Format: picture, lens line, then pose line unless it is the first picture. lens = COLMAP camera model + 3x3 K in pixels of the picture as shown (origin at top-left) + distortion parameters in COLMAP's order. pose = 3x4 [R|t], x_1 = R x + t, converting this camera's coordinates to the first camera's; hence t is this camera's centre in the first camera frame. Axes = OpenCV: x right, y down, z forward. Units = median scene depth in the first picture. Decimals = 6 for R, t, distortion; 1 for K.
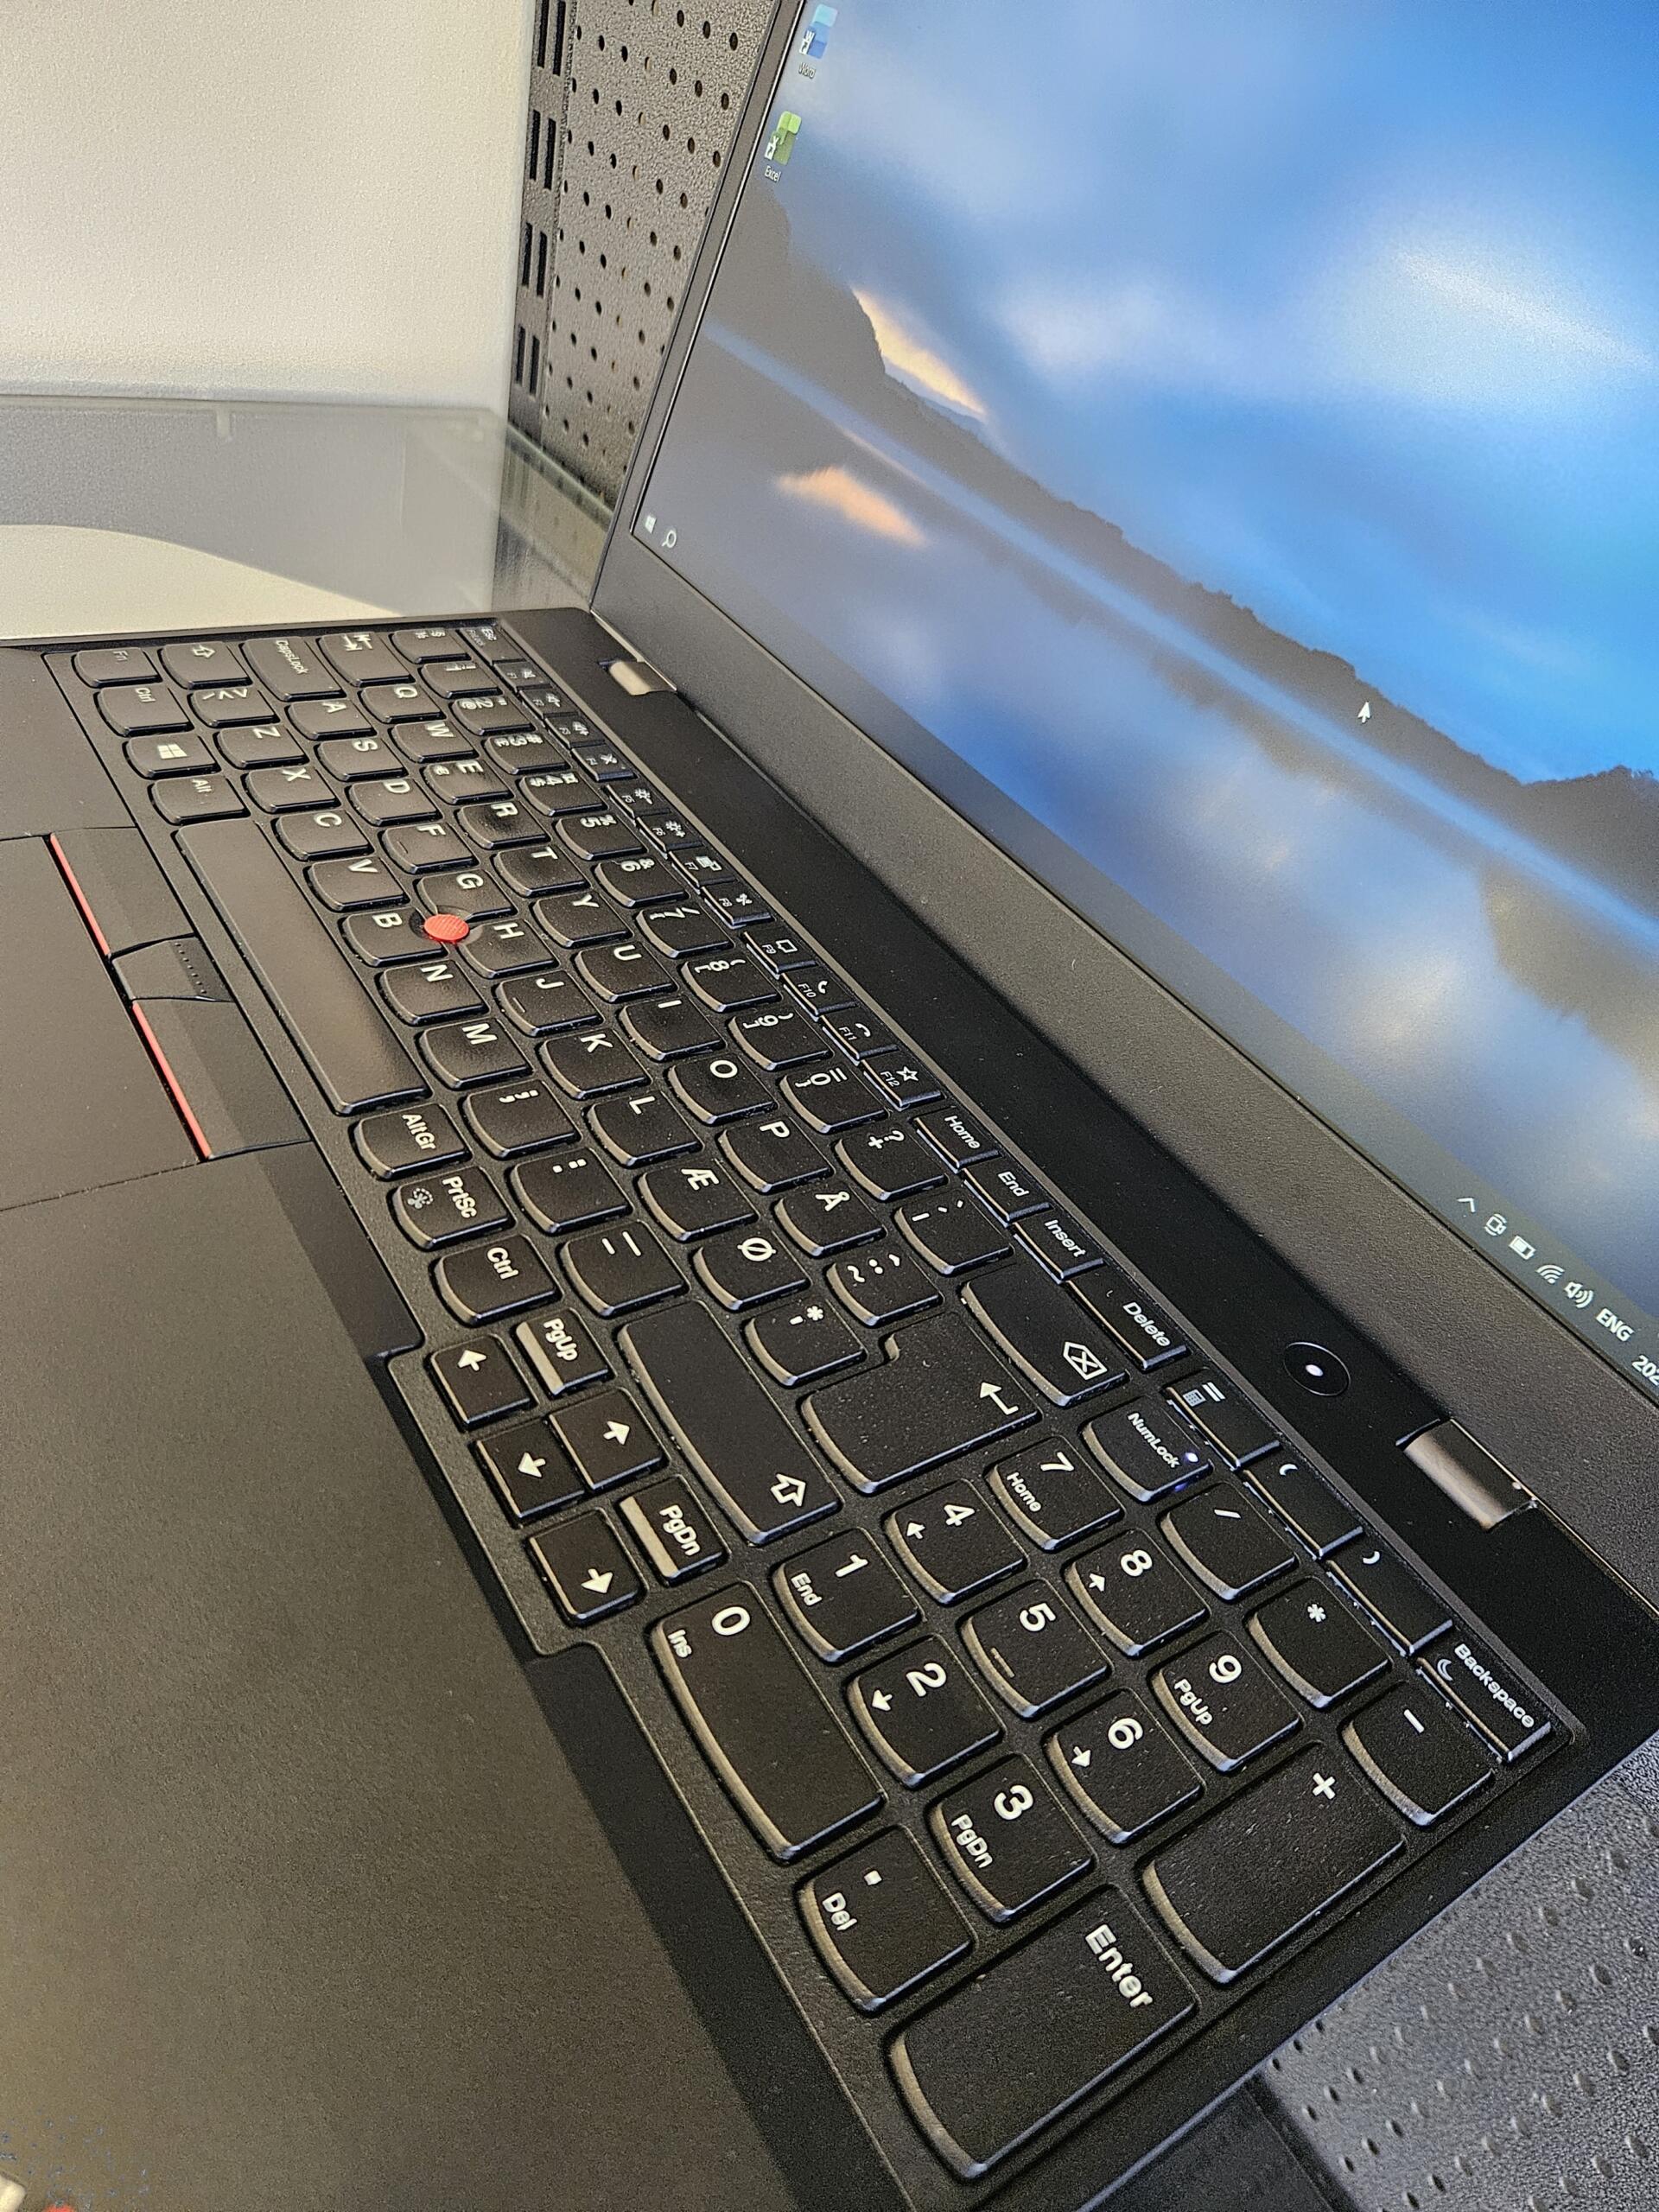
lens RADIAL K [[1505.7, 0, 821.1], [0, 1505.7, 1107.4], [0, 0, 1]] dist [0.078784, -0.120882]
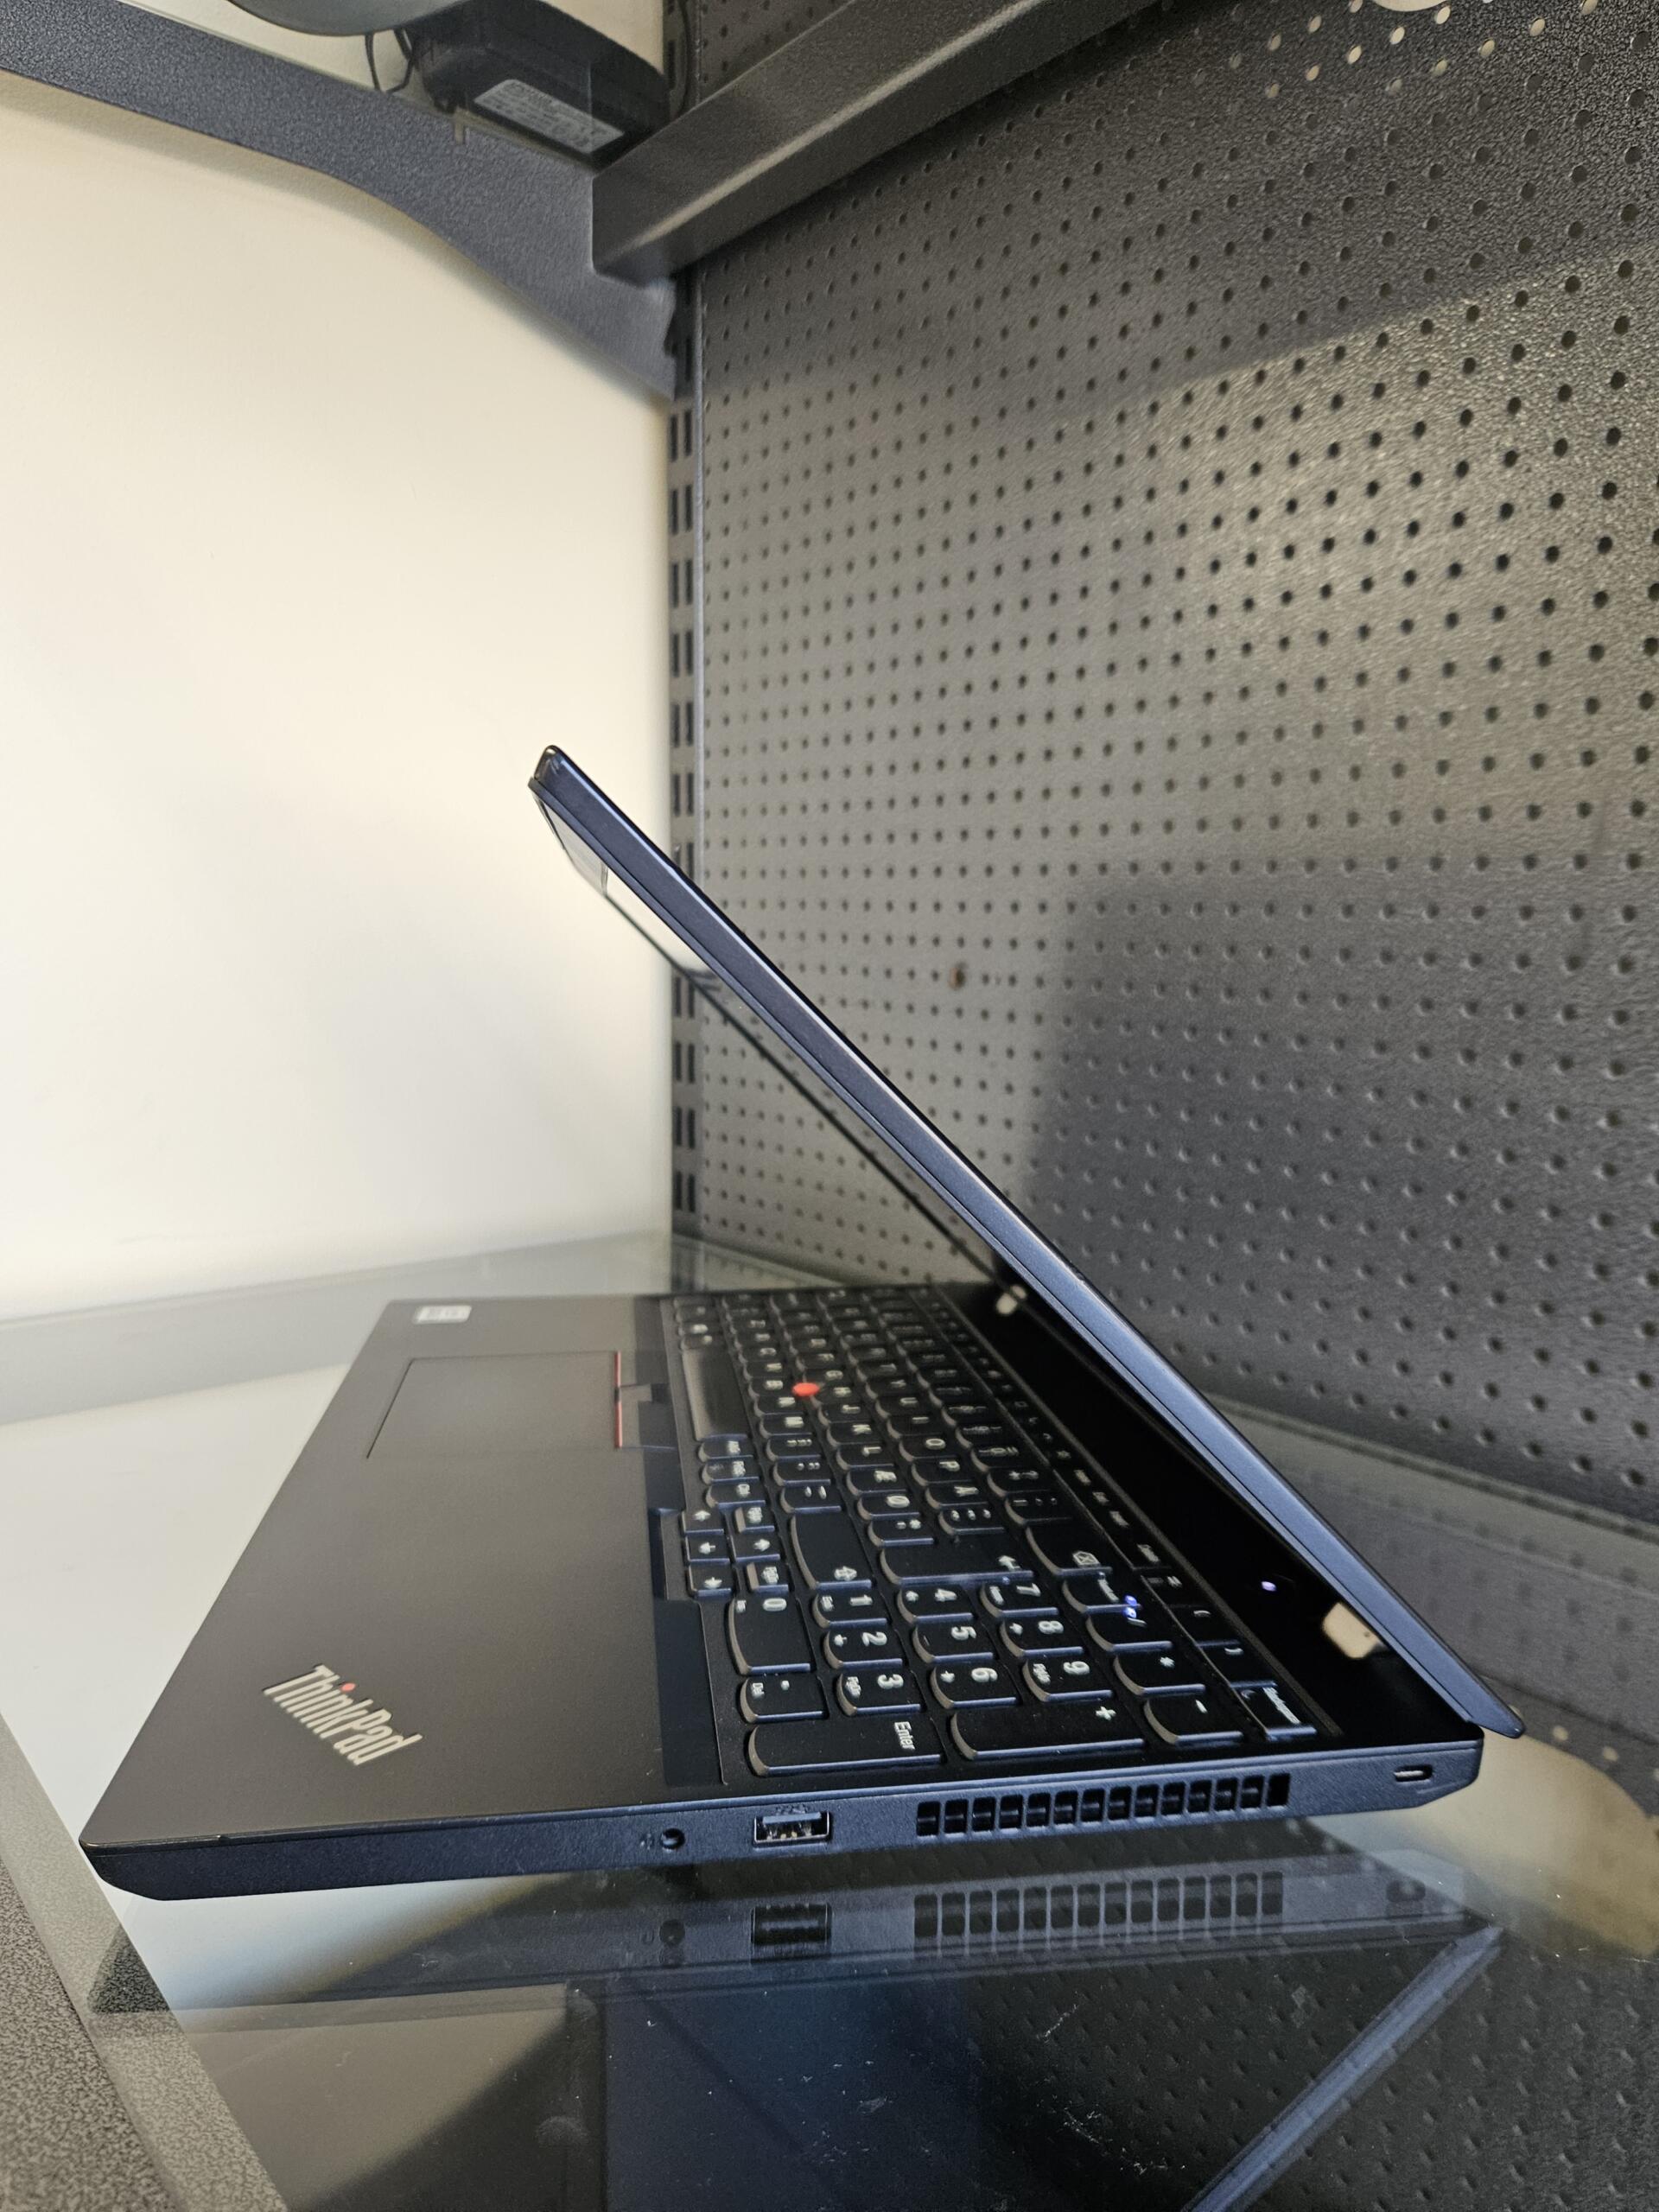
lens RADIAL K [[1505.7, 0, 821.1], [0, 1505.7, 1107.4], [0, 0, 1]] dist [0.078784, -0.120882]
pose [[0.885732, -0.144885, -0.441006, 0.640242], [-0.136641, 0.826573, -0.545991, 0.625602], [0.443630, 0.543861, 0.712325, -0.385589]]
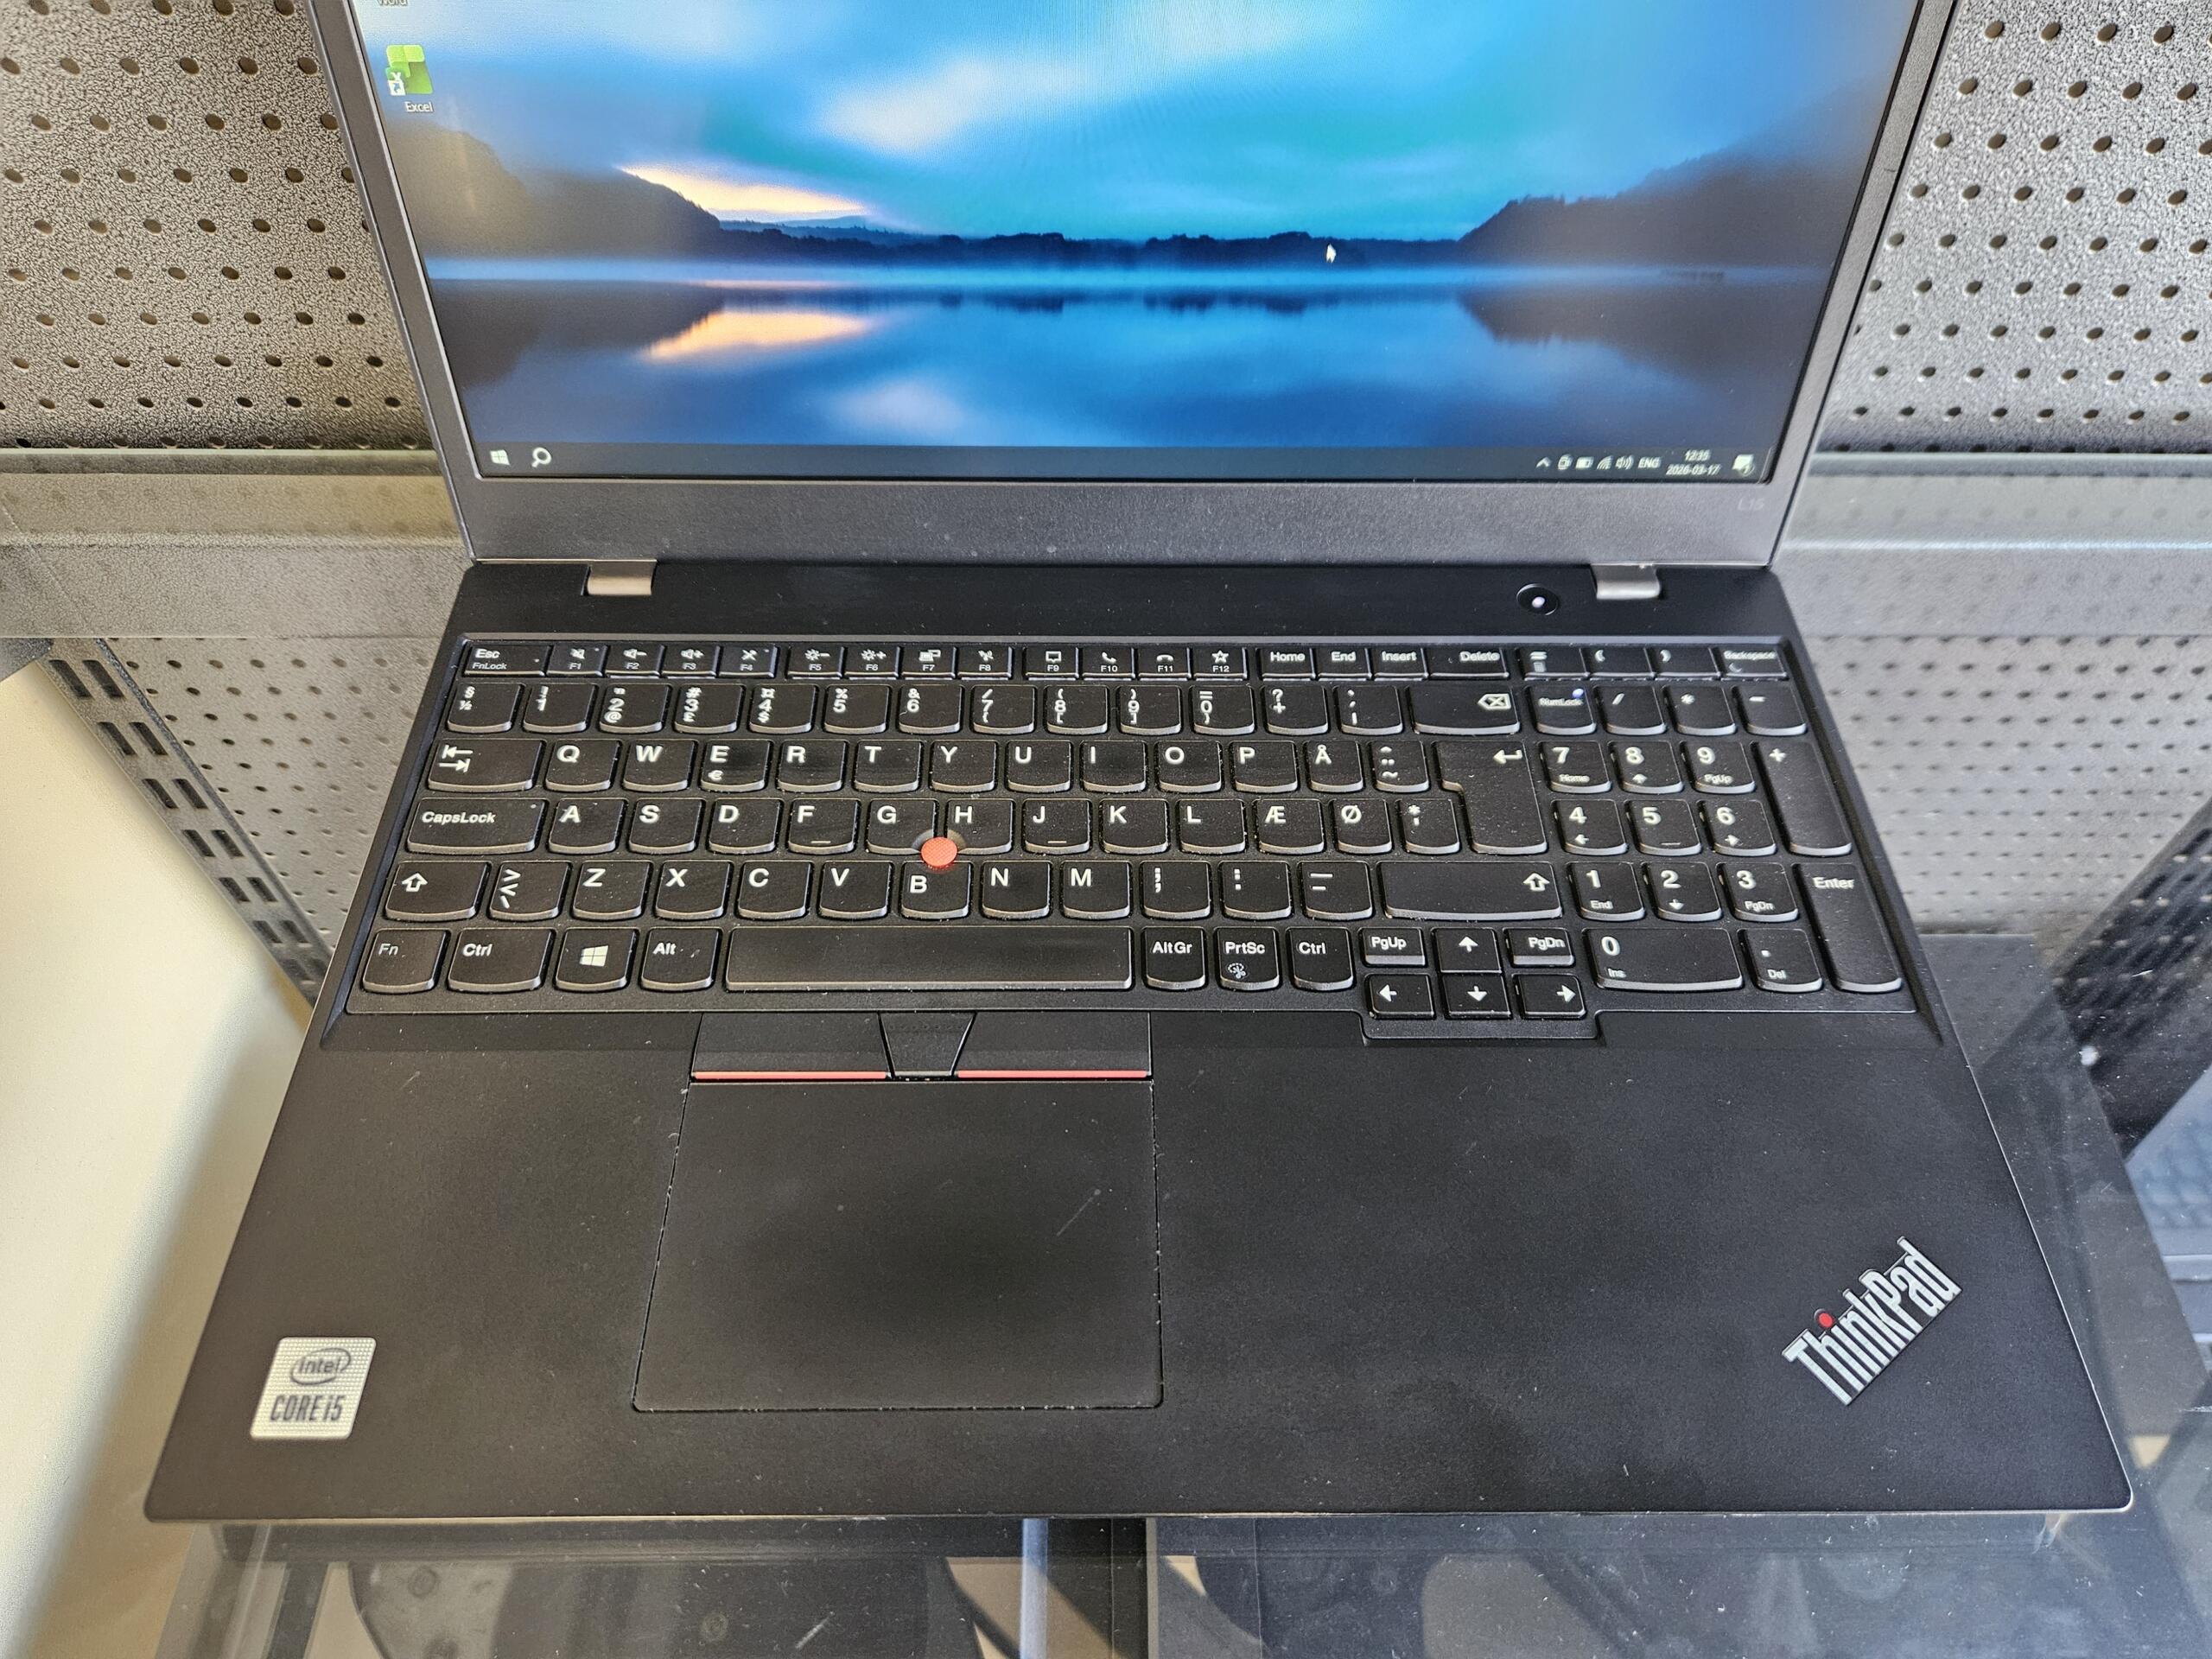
lens RADIAL K [[1505.7, 0, 1106.0], [0, 1505.7, 829.5], [0, 0, 1]] dist [0.078784, -0.120882]
pose [[0.537138, -0.772323, 0.339116, -0.685662], [0.608401, 0.633206, 0.478433, -0.753171], [-0.584235, -0.050666, 0.810002, -0.073016]]
